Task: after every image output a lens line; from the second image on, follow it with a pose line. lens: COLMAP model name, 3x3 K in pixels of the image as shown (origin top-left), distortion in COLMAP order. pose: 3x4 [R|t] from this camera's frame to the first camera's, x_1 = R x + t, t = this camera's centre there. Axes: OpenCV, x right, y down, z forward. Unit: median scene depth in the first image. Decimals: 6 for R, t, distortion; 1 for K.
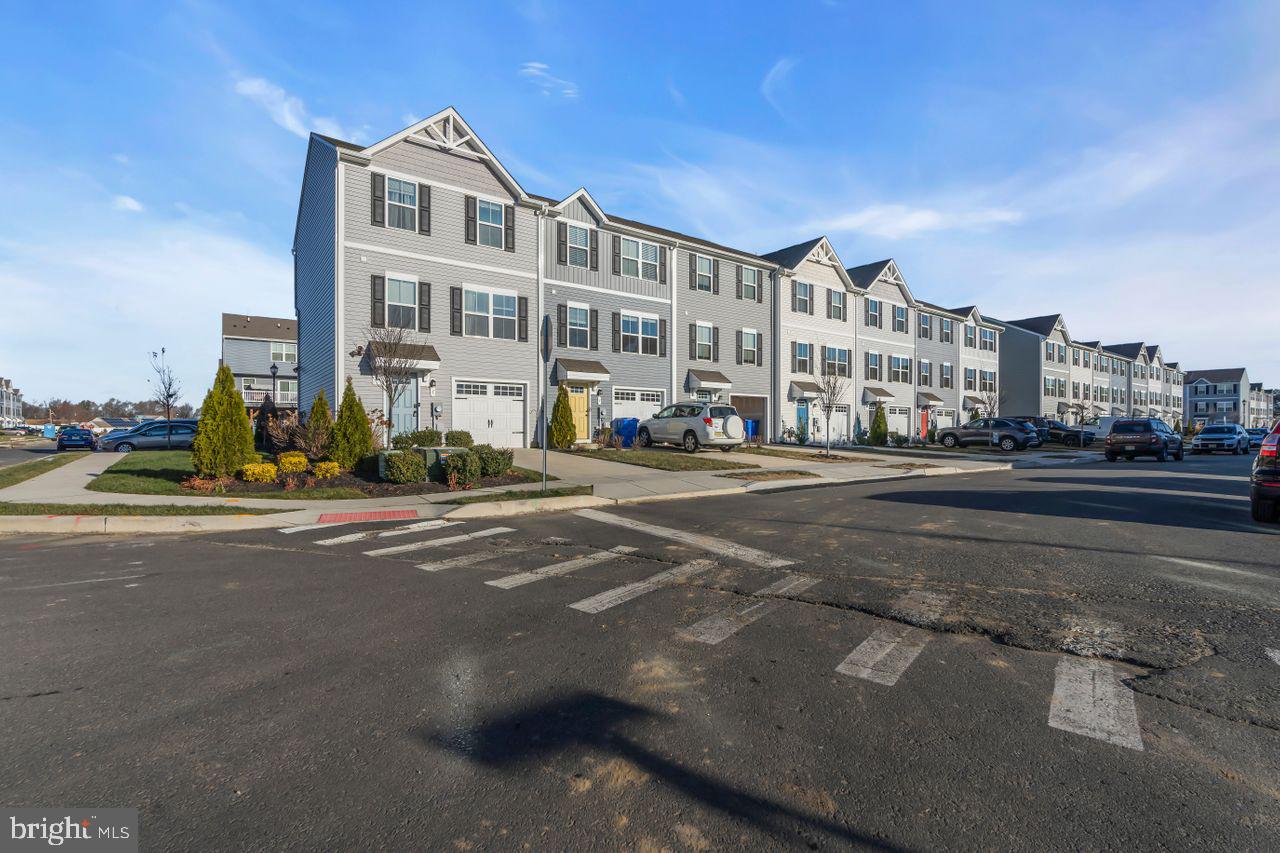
lens RADIAL K [[583.0, 0, 645.0], [0, 583.0, 432.0], [0, 0, 1]] dist [-0.003752, 0.002016]
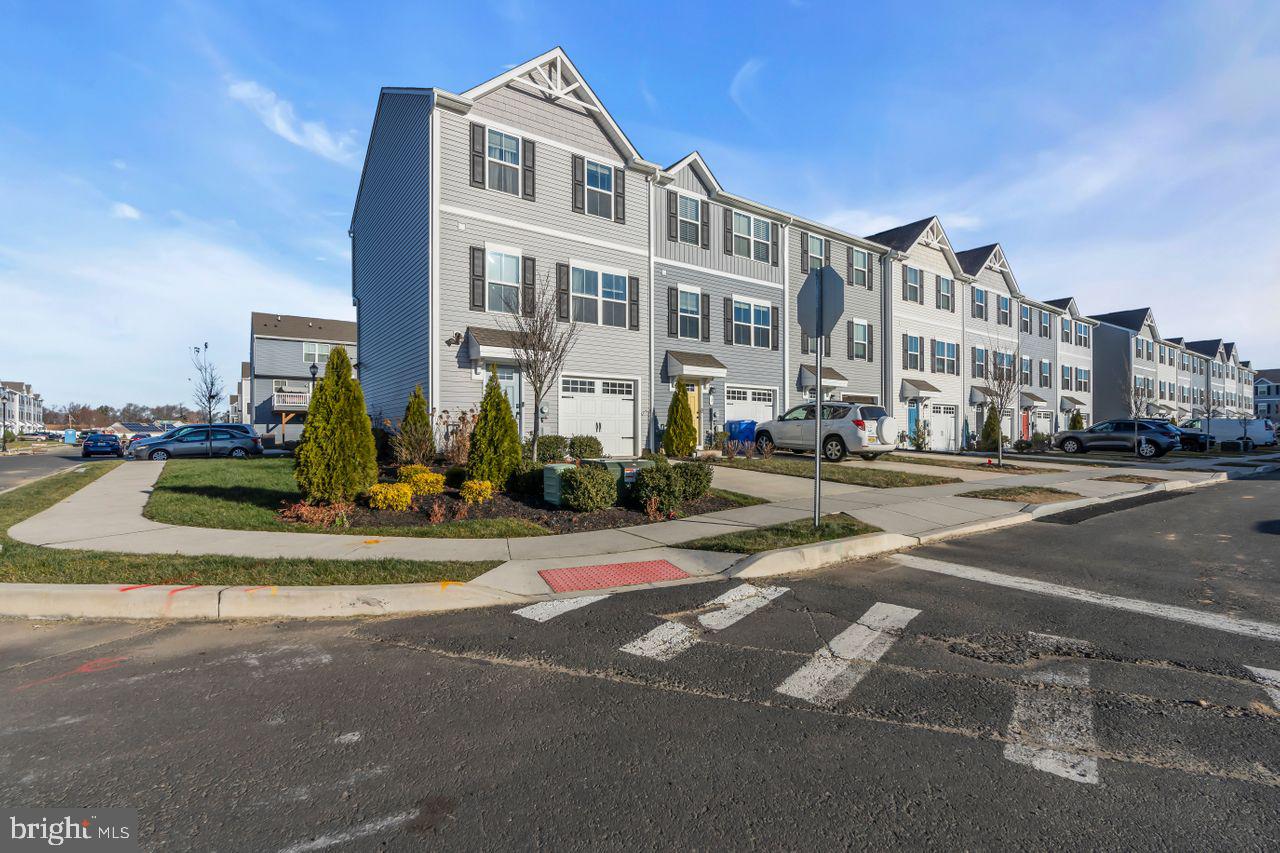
lens RADIAL K [[583.0, 0, 643.4], [0, 583.0, 431.7], [0, 0, 1]] dist [-0.003752, 0.002016]
pose [[0.999856, -0.002011, -0.016823, -0.167402], [0.001884, 0.999970, -0.007542, -0.001412], [0.016837, 0.007509, 0.999830, 0.145504]]
